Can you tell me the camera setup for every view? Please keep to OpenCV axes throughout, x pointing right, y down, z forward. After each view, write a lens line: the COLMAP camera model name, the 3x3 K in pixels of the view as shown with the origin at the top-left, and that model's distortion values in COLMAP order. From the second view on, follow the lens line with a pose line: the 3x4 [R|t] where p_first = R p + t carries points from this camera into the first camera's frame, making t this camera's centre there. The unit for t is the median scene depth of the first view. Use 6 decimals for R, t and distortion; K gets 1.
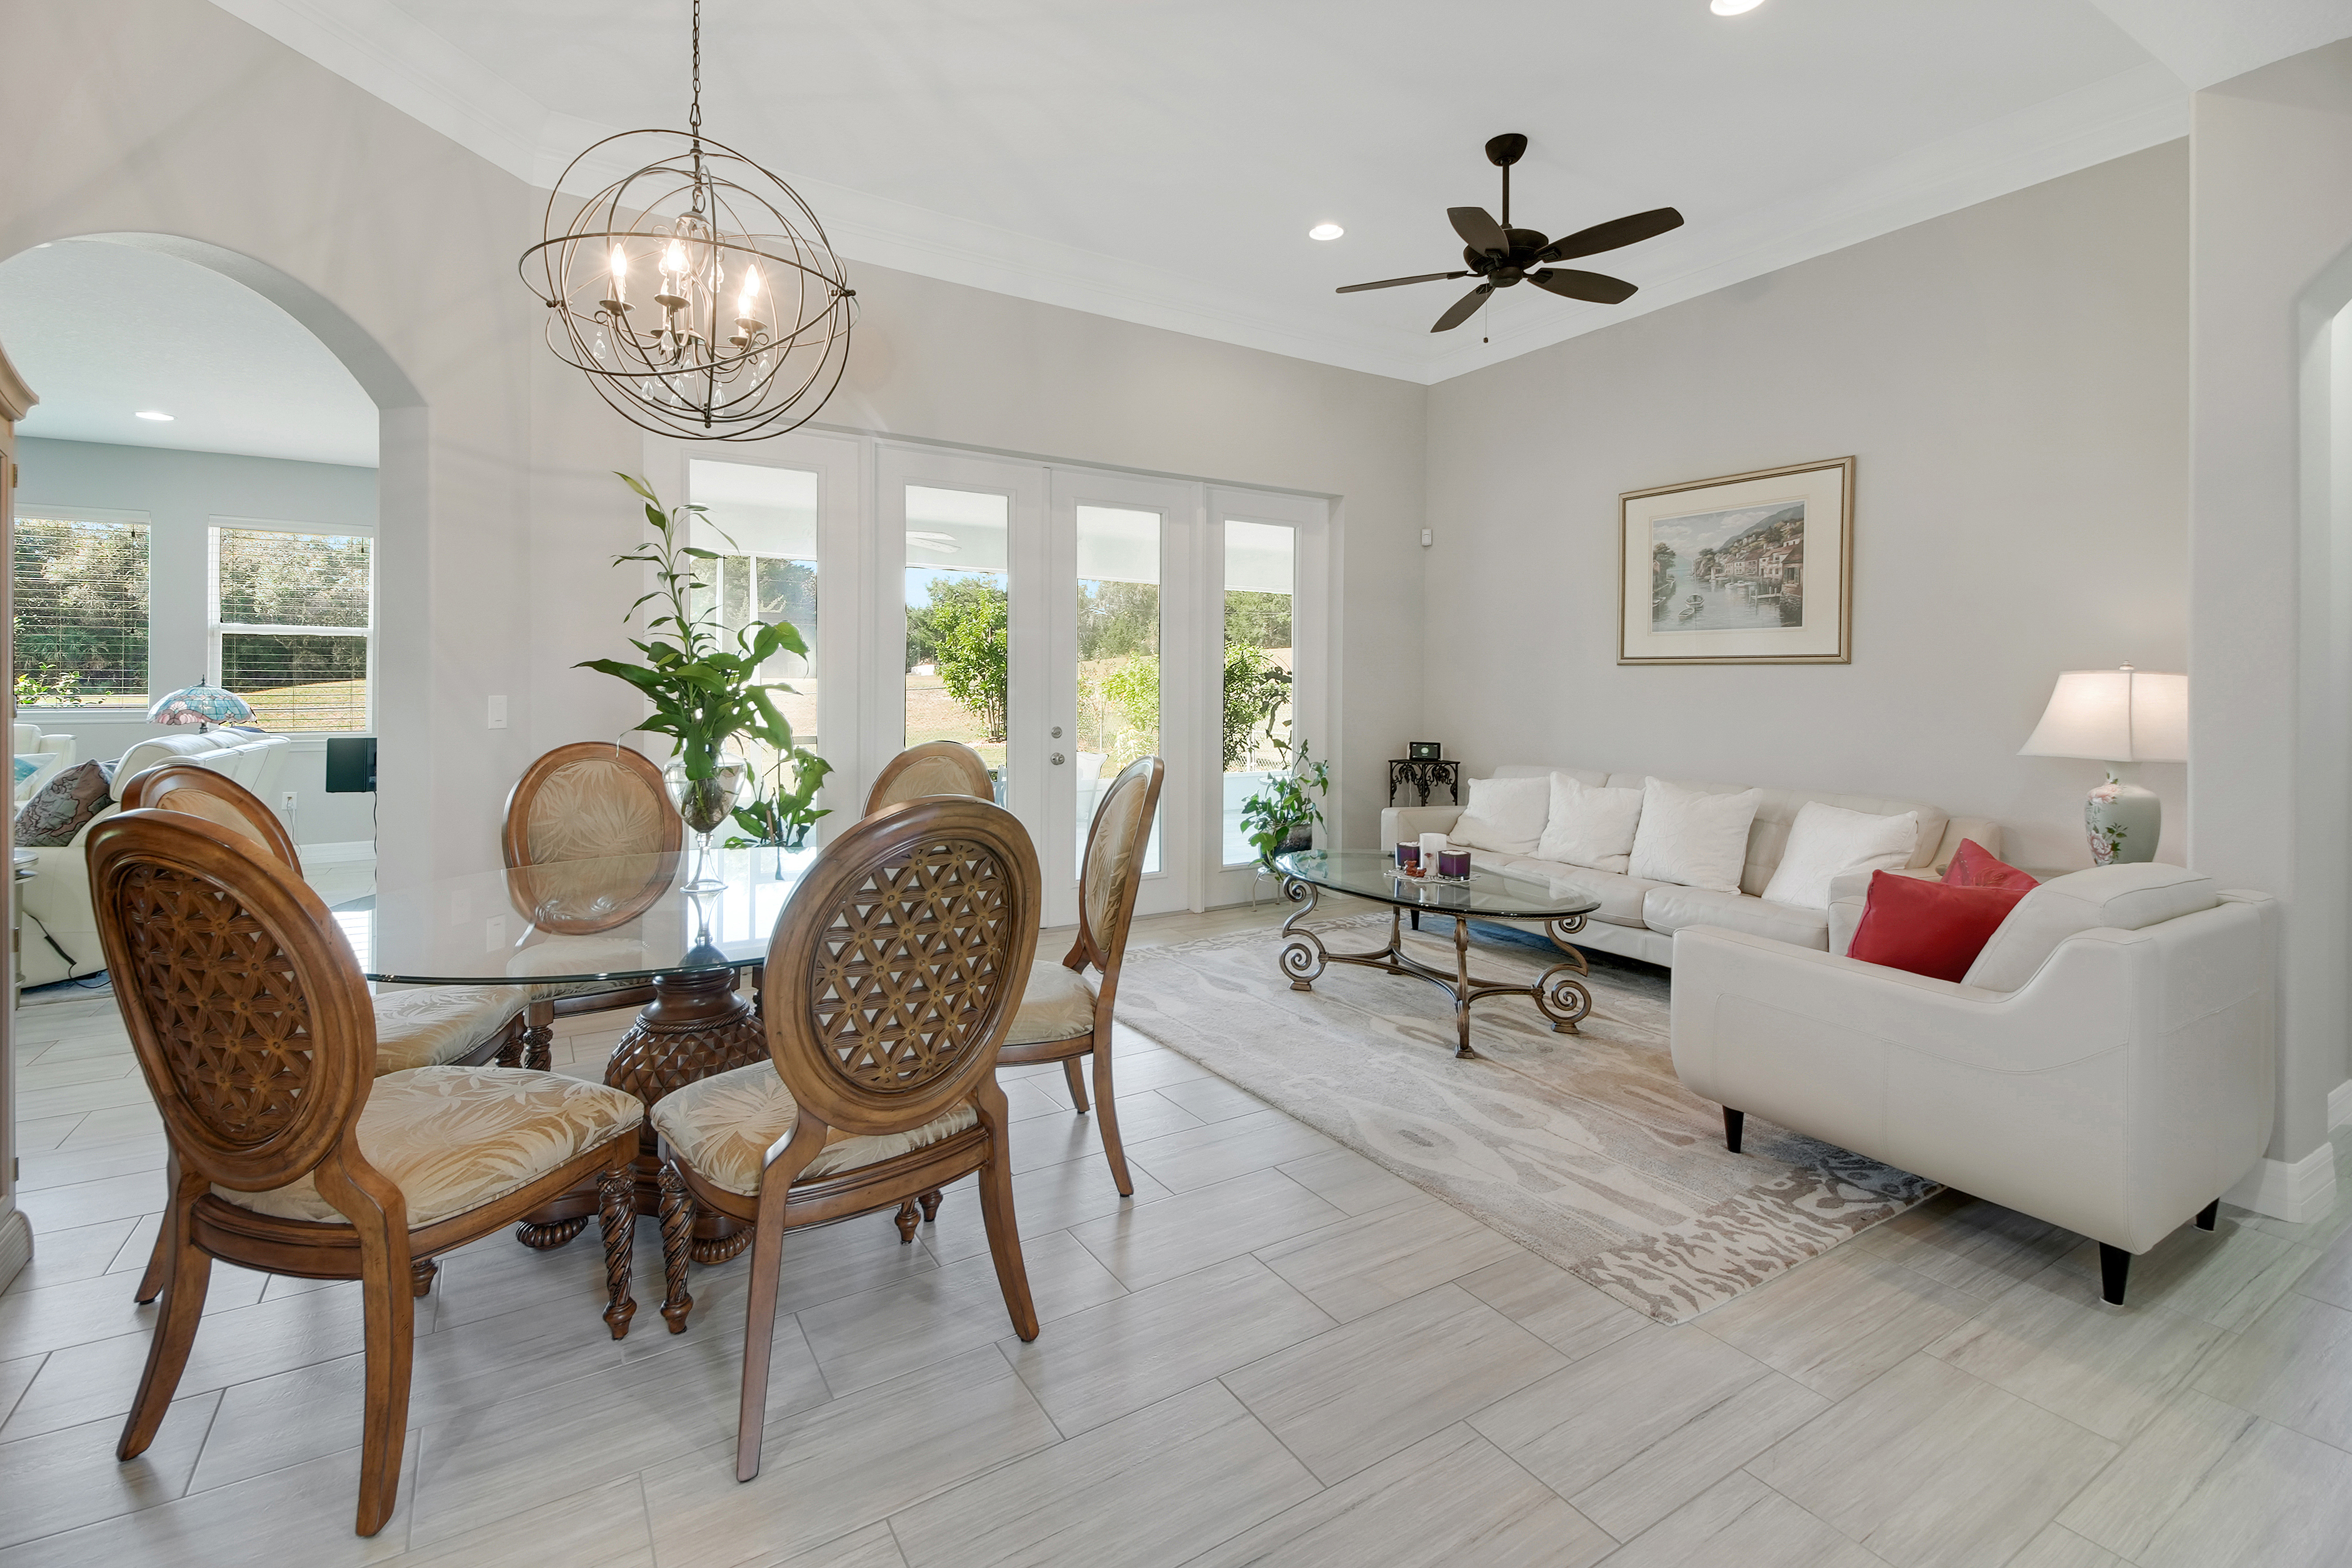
lens RADIAL K [[1056.4, 0, 1174.8], [0, 1056.4, 691.3], [0, 0, 1]] dist [0.047157, -0.028538]
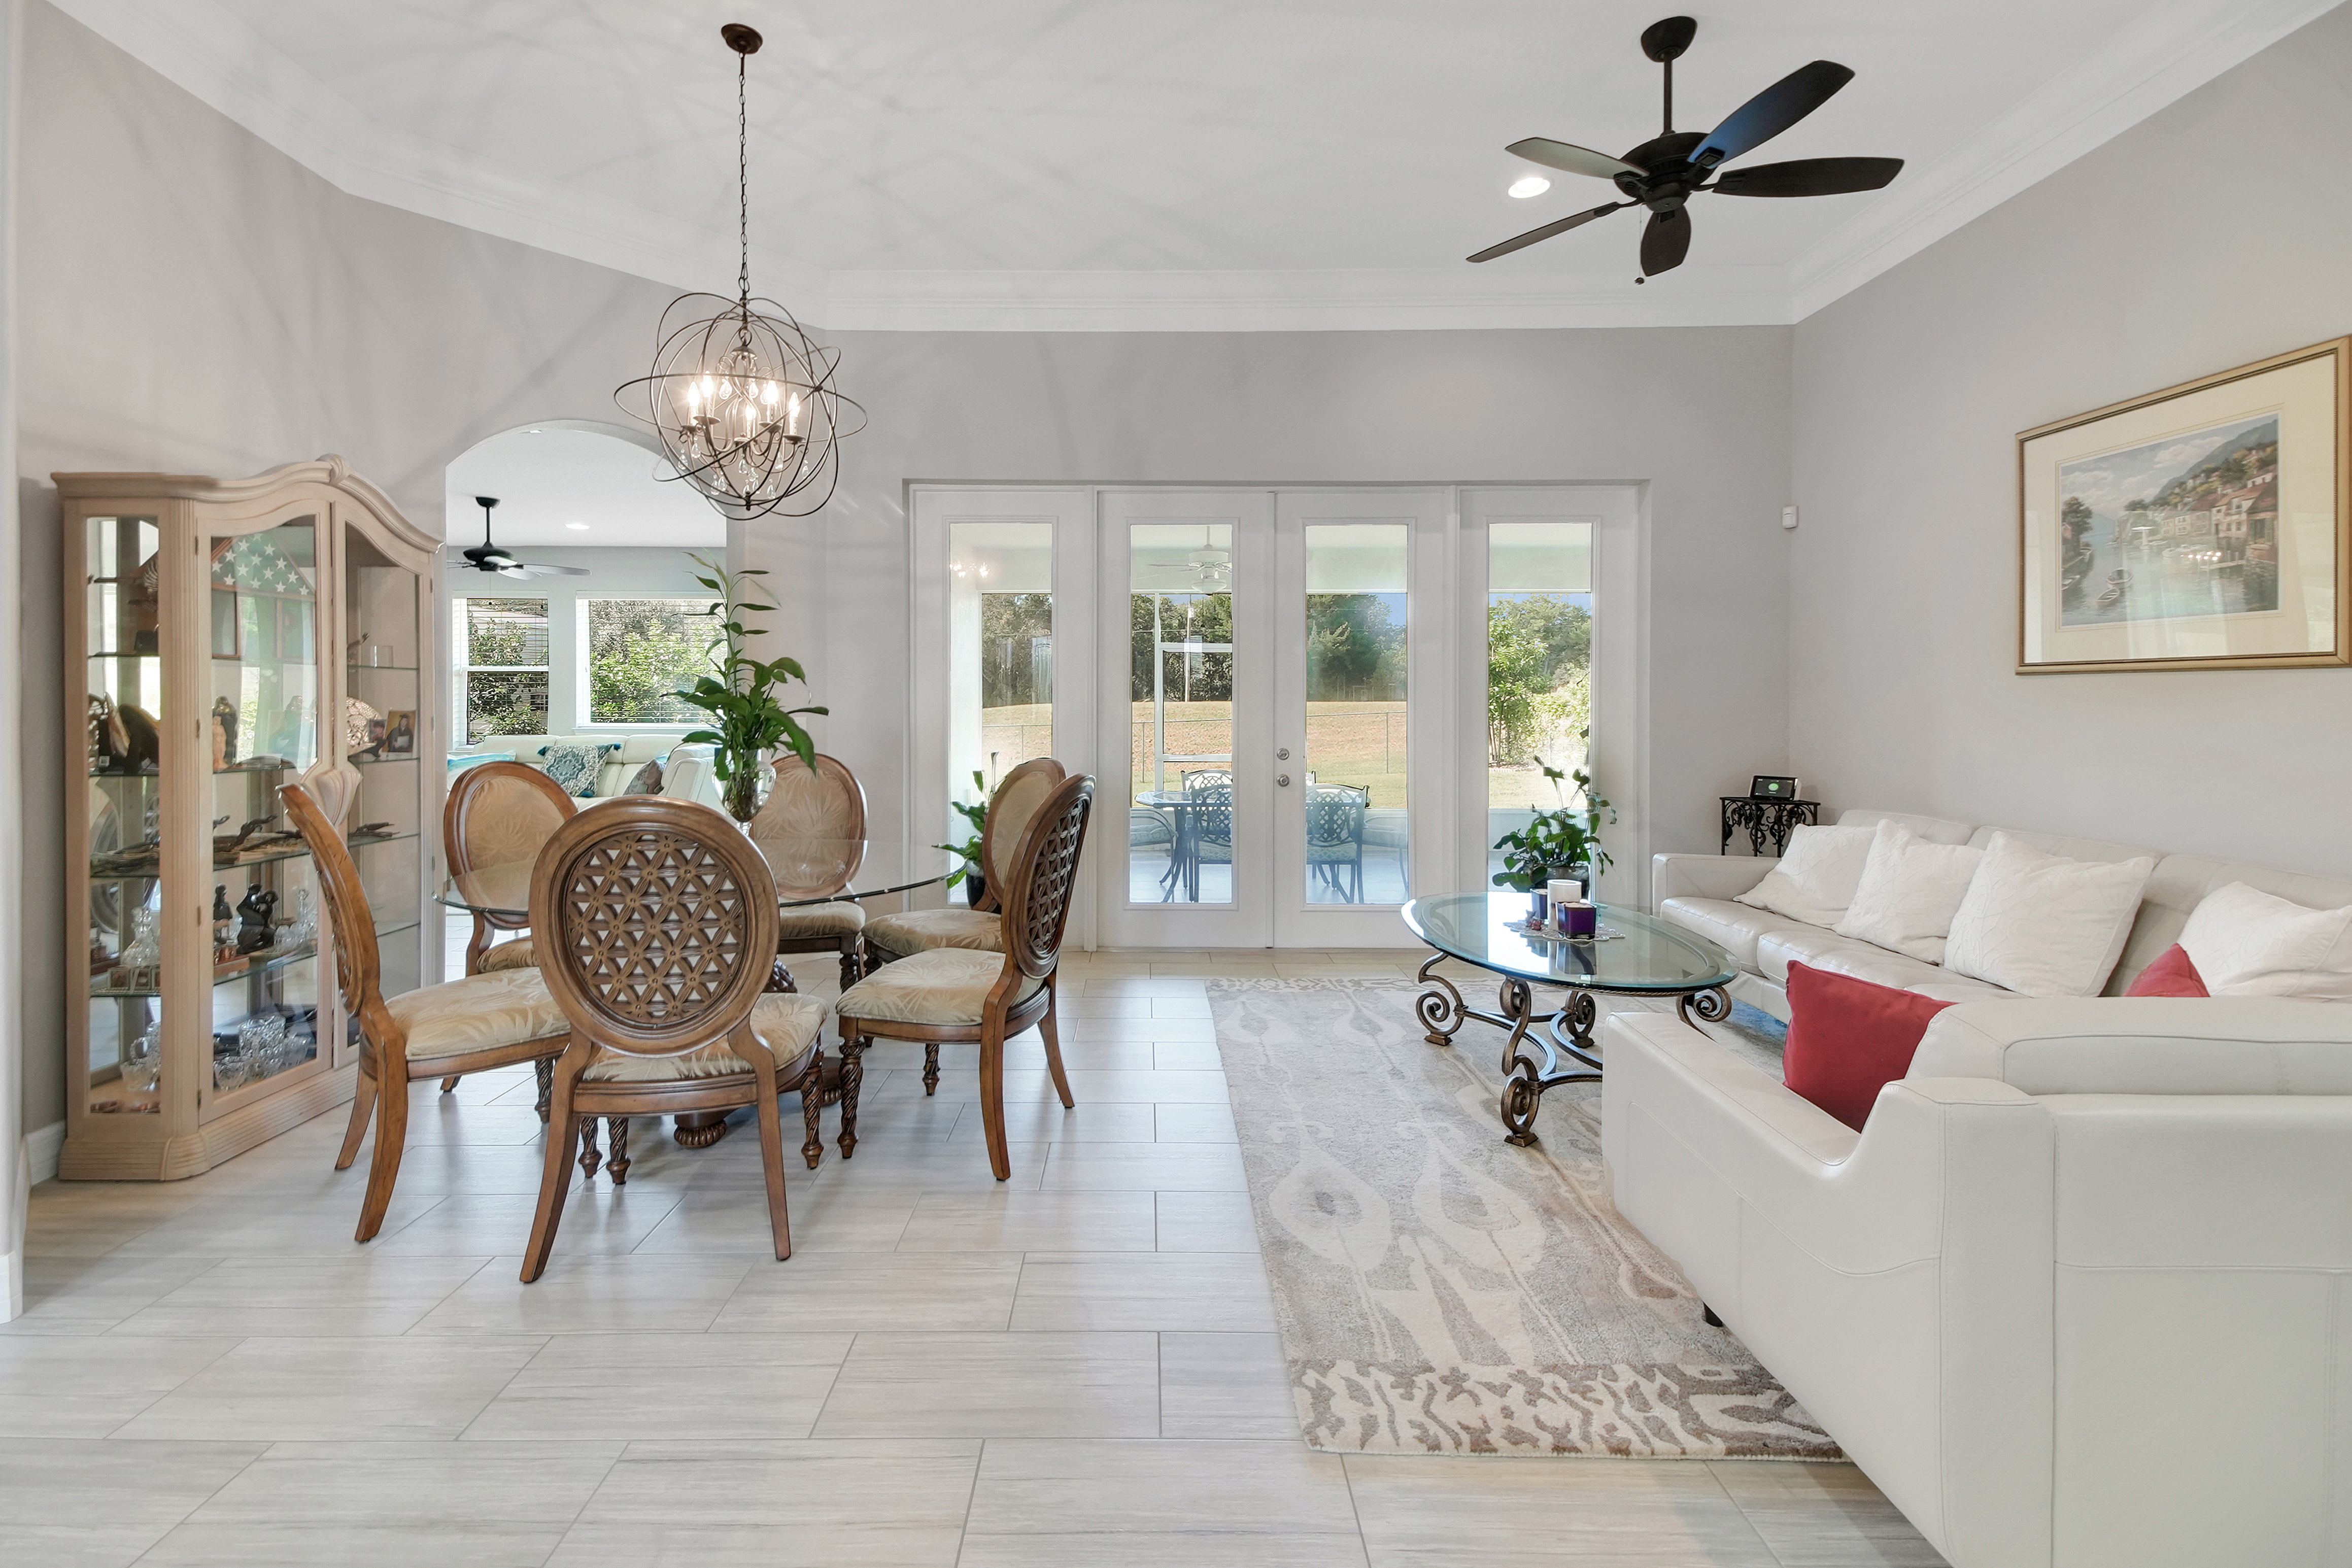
lens RADIAL K [[1073.6, 0, 1173.8], [0, 1073.6, 712.3], [0, 0, 1]] dist [0.057706, -0.039174]
pose [[0.842190, -0.003019, -0.539172, 0.427668], [0.001927, 0.999995, -0.002589, 0.001420], [0.539177, 0.001141, 0.842191, 0.103494]]
